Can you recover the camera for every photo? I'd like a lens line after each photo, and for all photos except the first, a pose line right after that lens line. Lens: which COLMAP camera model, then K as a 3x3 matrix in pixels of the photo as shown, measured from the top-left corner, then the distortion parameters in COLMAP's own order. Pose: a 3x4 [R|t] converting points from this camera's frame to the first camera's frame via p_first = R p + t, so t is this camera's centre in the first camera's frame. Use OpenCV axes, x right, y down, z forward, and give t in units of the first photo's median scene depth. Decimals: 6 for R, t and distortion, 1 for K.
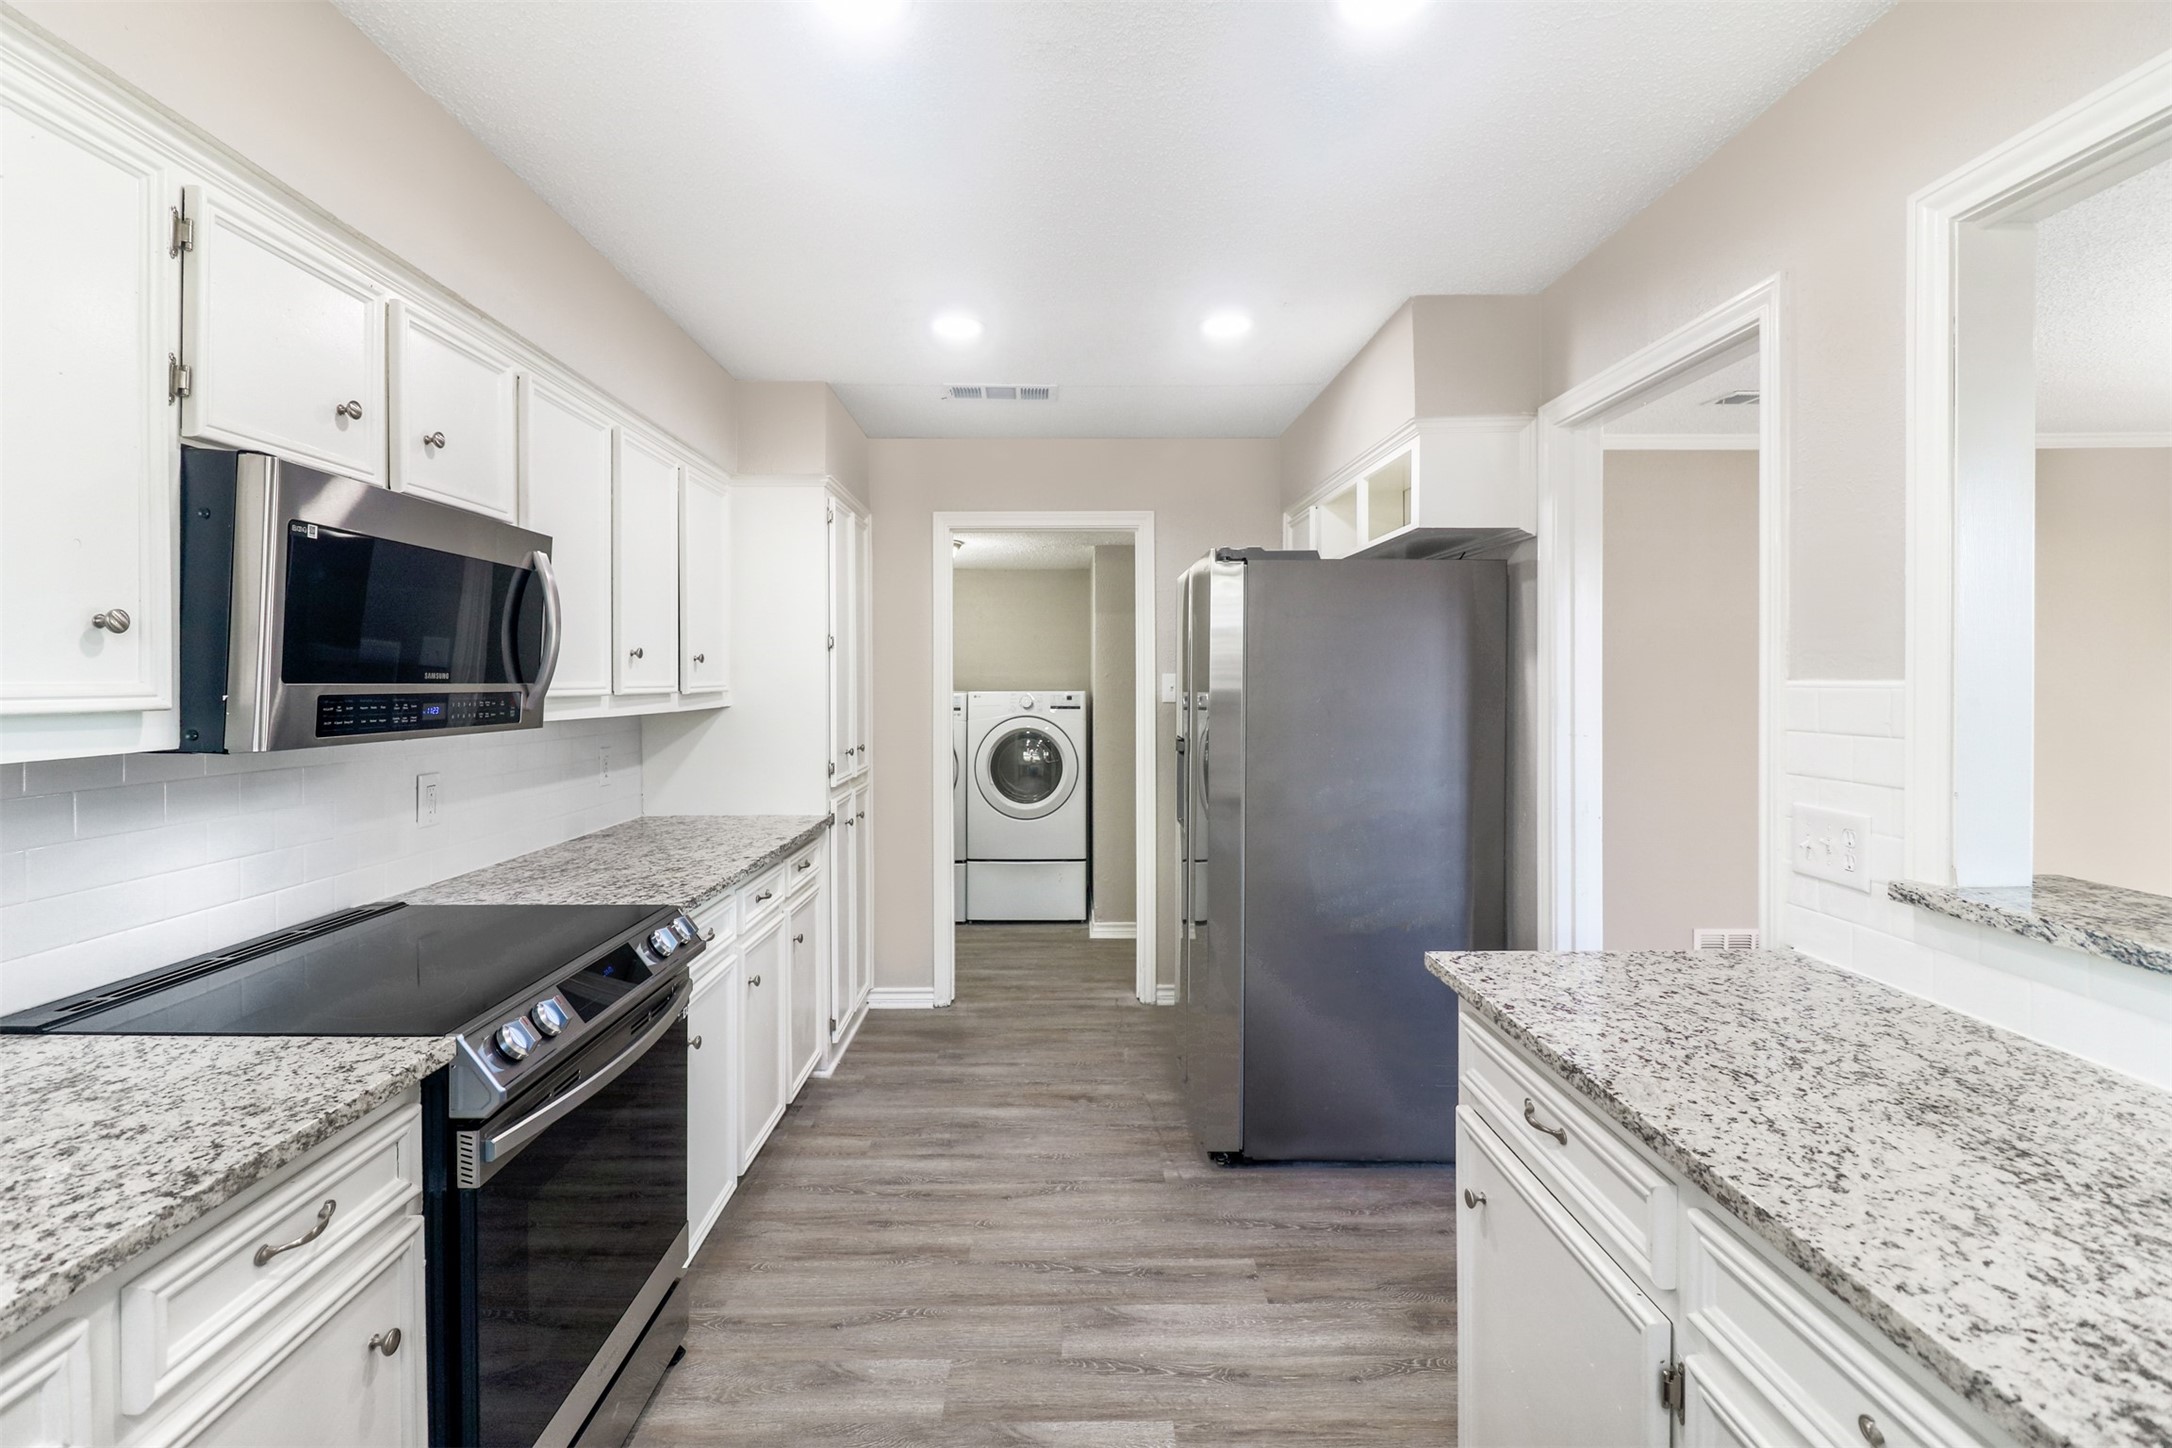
lens RADIAL K [[999.0, 0, 1070.3], [0, 999.0, 684.7], [0, 0, 1]] dist [0.012685, -0.010322]
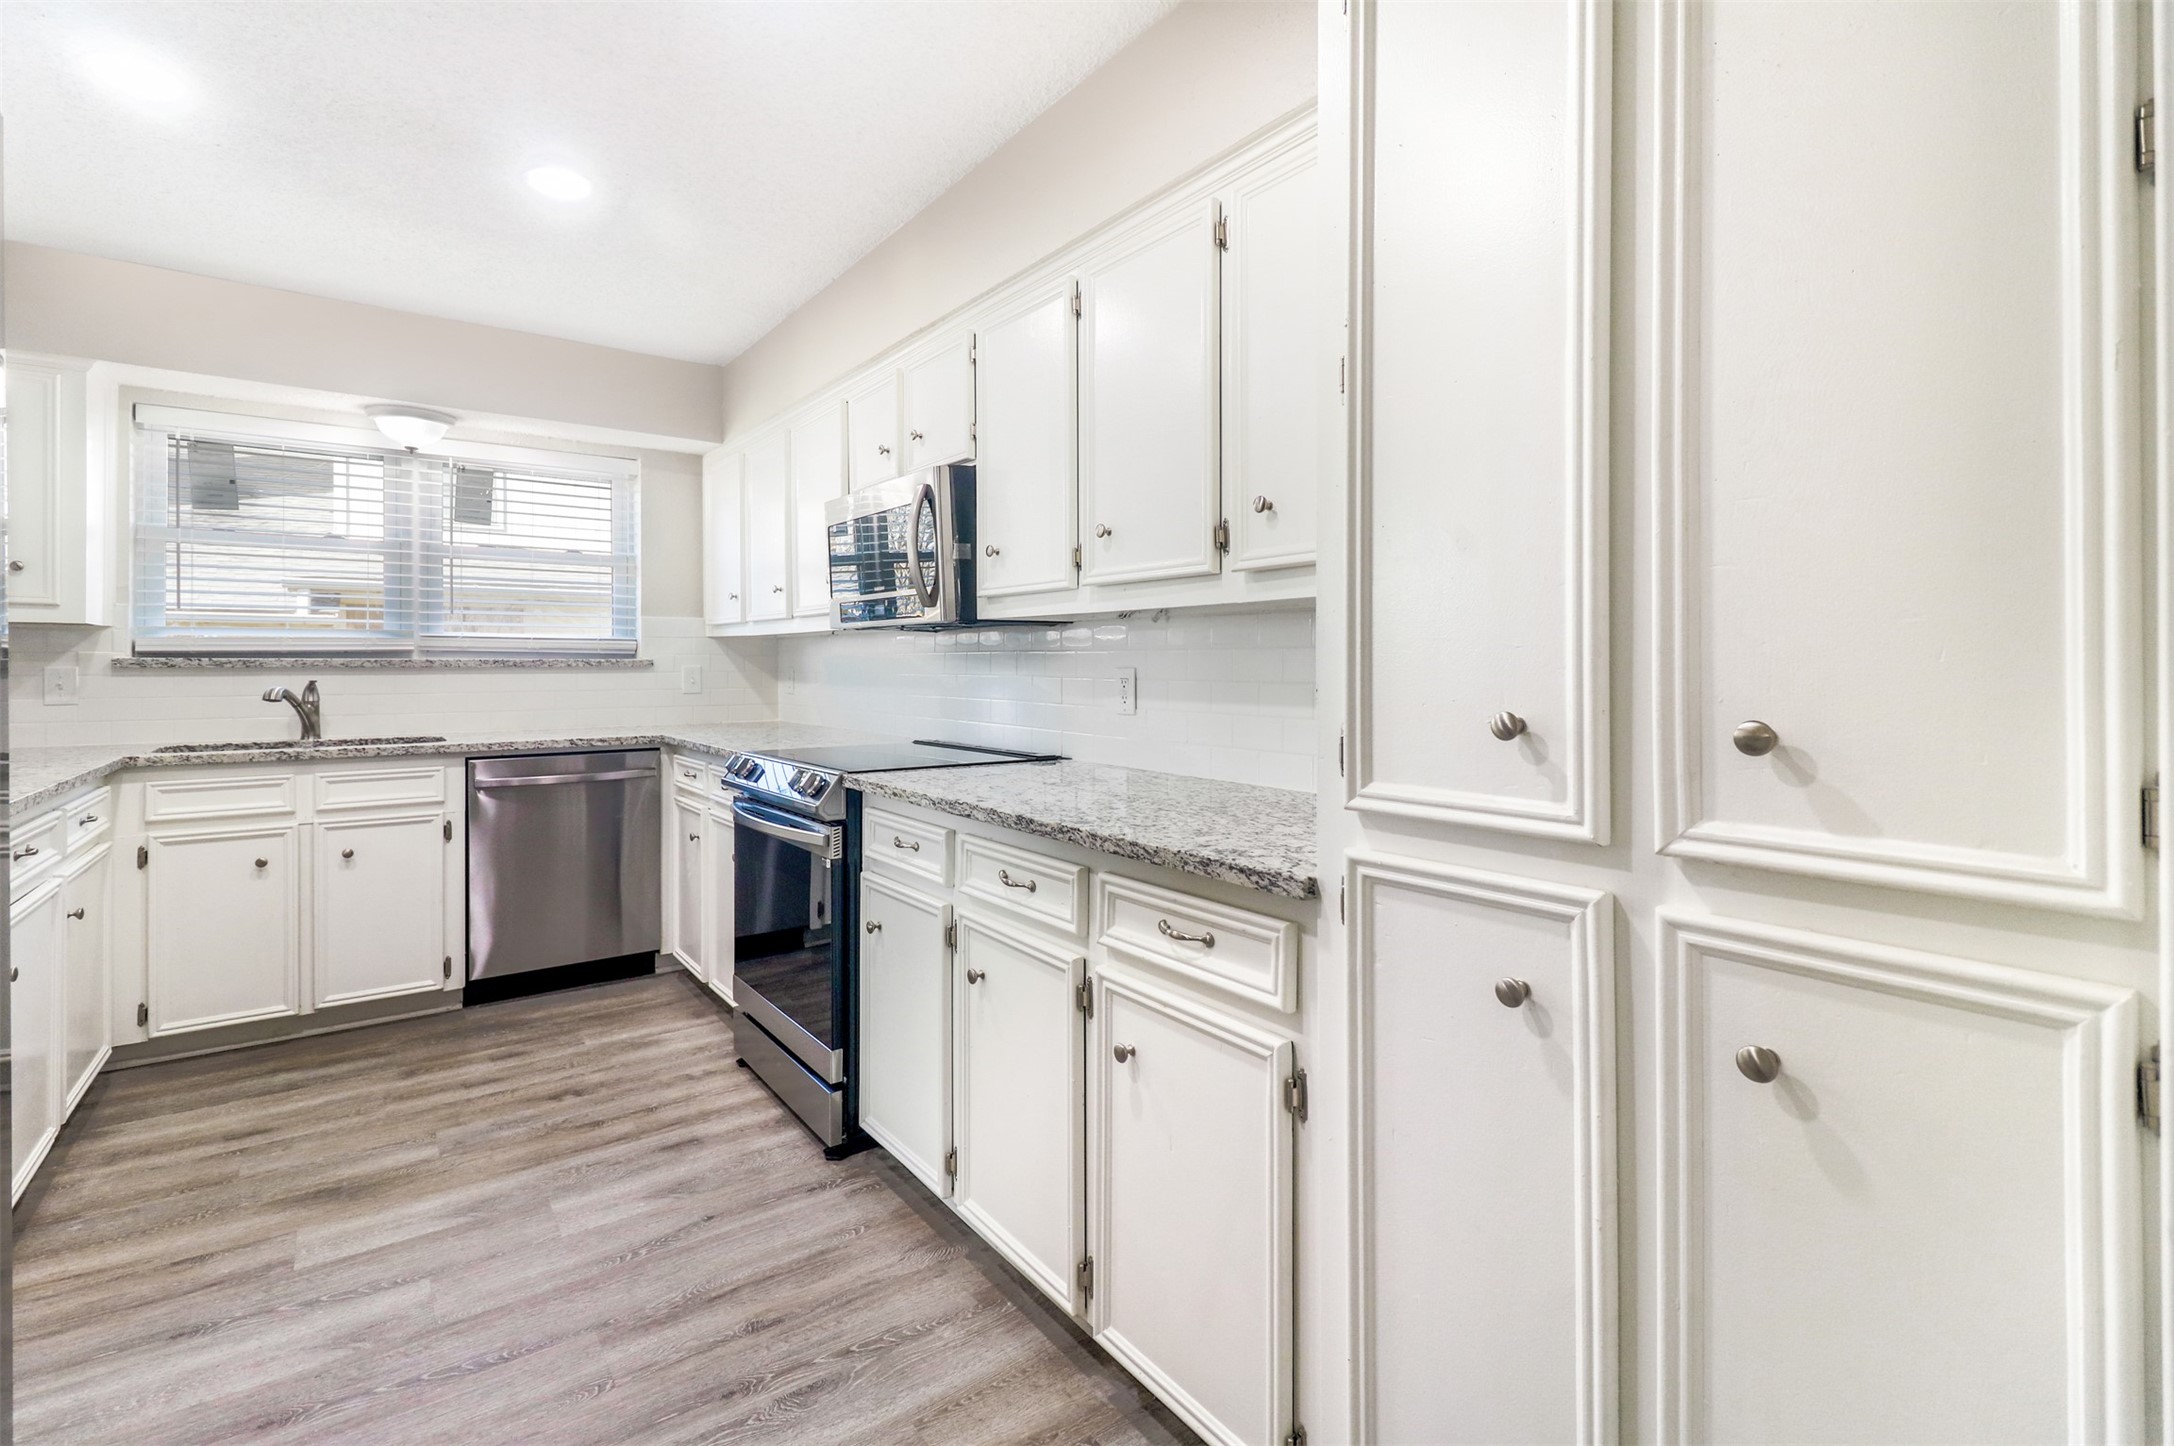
lens RADIAL K [[1011.6, 0, 1088.8], [0, 1011.6, 664.2], [0, 0, 1]] dist [0.025860, -0.009656]
pose [[-0.816040, -0.003700, -0.577984, 0.039776], [-0.004972, 0.999987, 0.000619, 0.084383], [0.577974, 0.003379, -0.816048, 1.913694]]
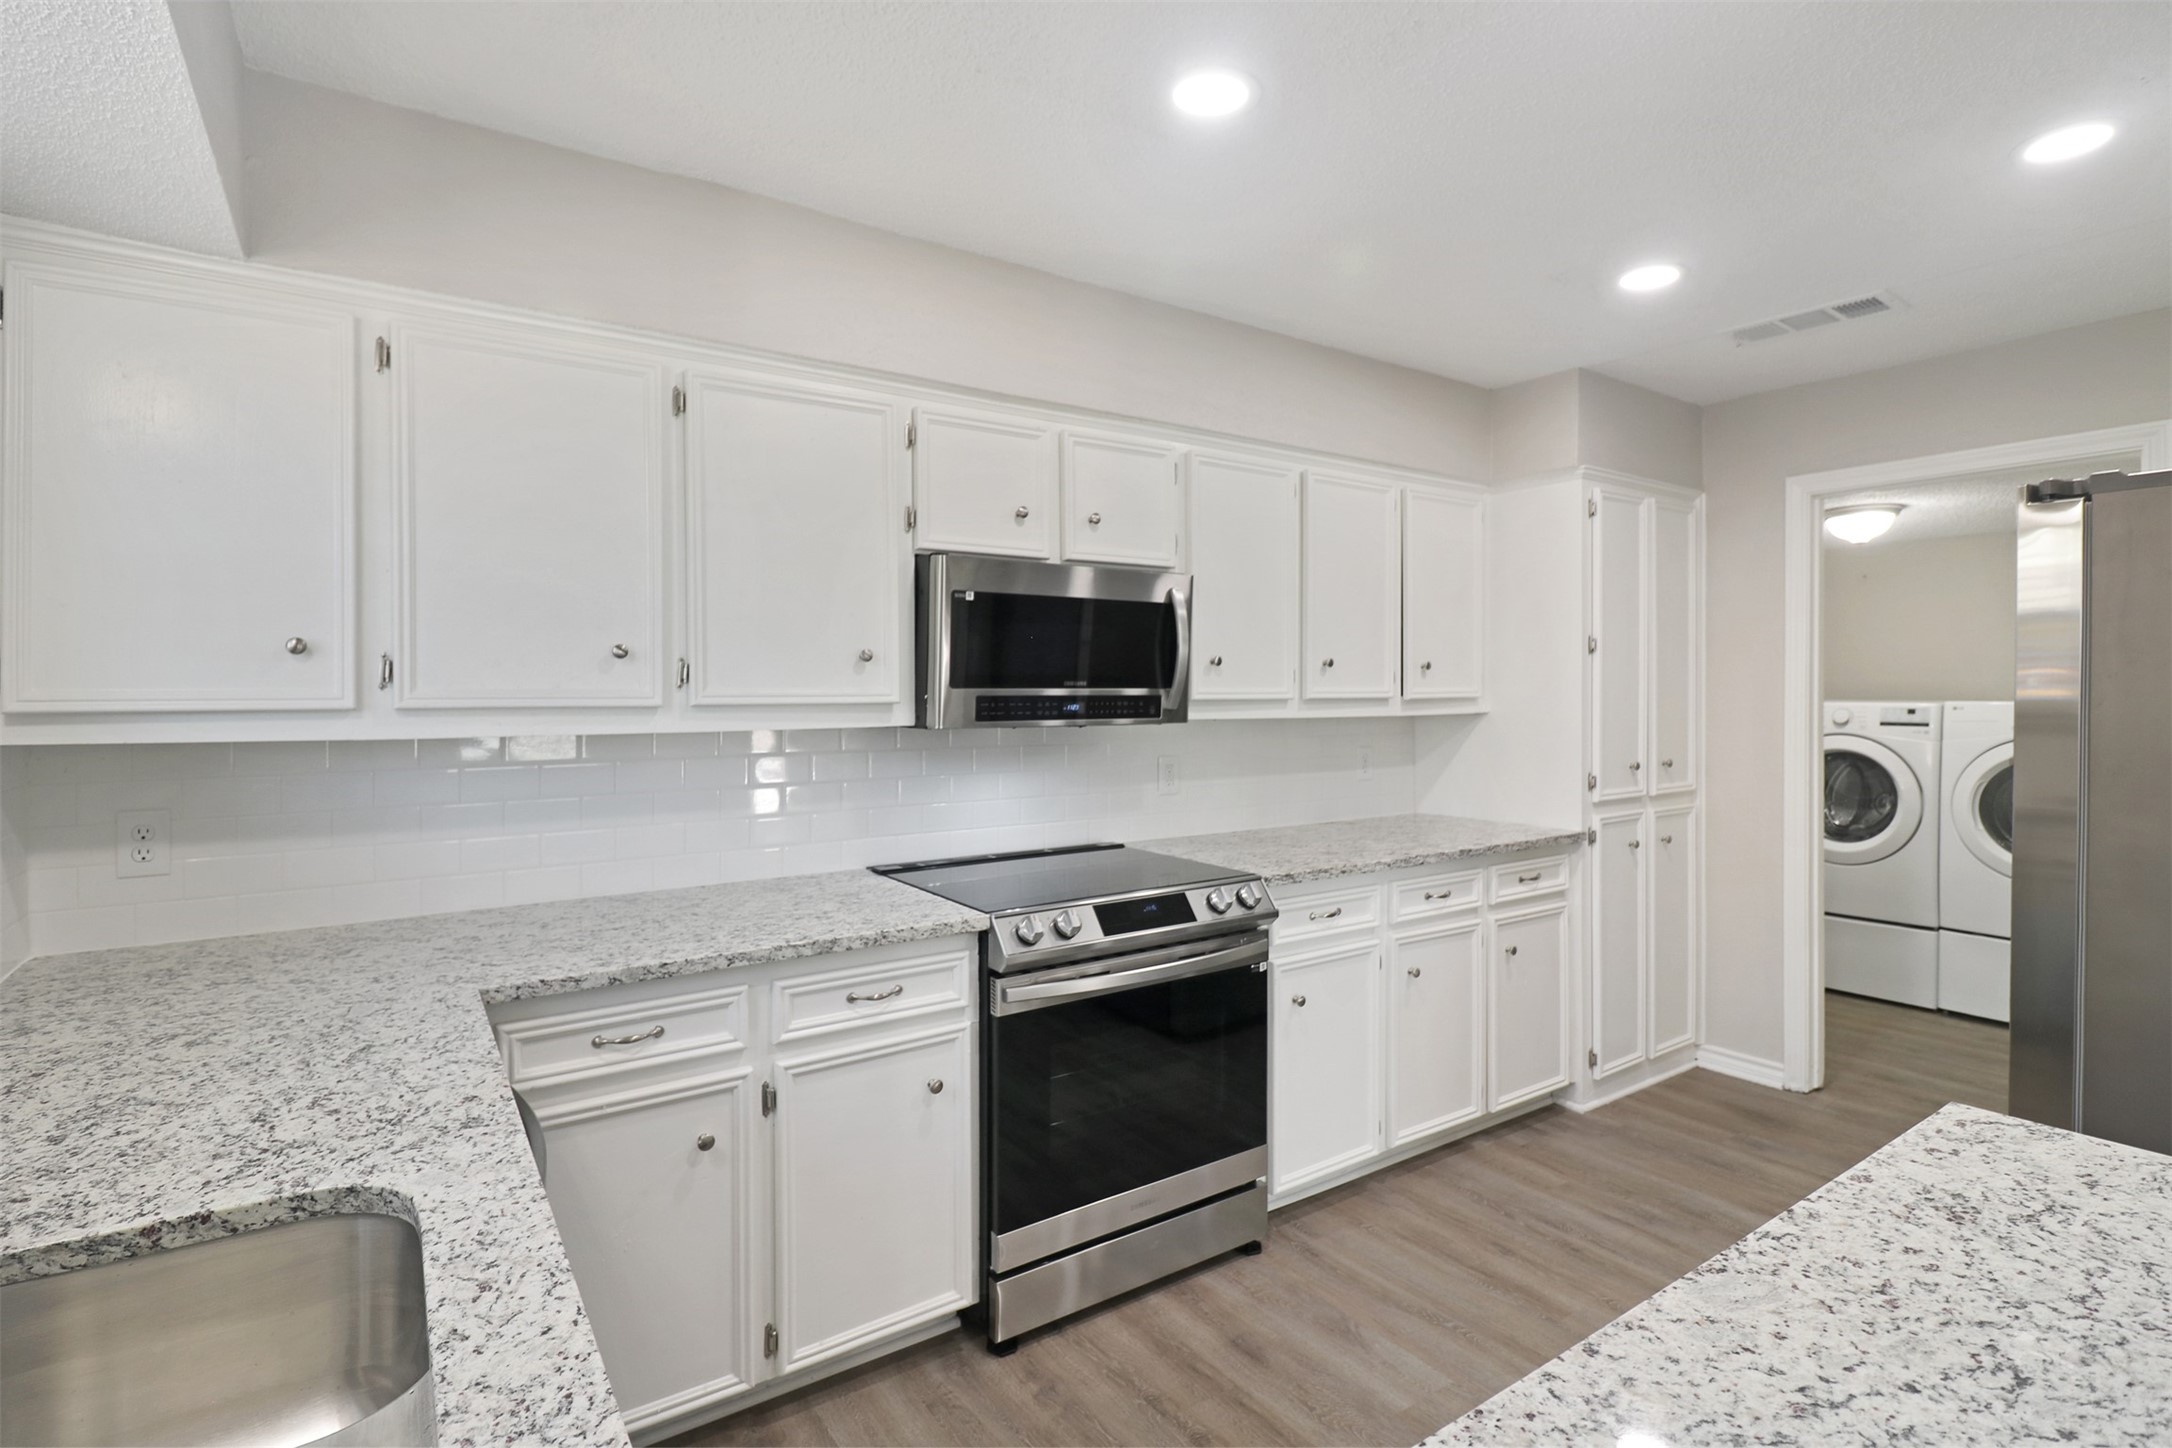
lens RADIAL K [[1037.0, 0, 1111.2], [0, 1037.0, 697.9], [0, 0, 1]] dist [-0.013087, -0.001214]
pose [[0.560369, 0.005279, -0.828226, 0.468599], [-0.001694, 0.999985, 0.005228, 0.002913], [0.828242, -0.001526, 0.560369, 0.148653]]
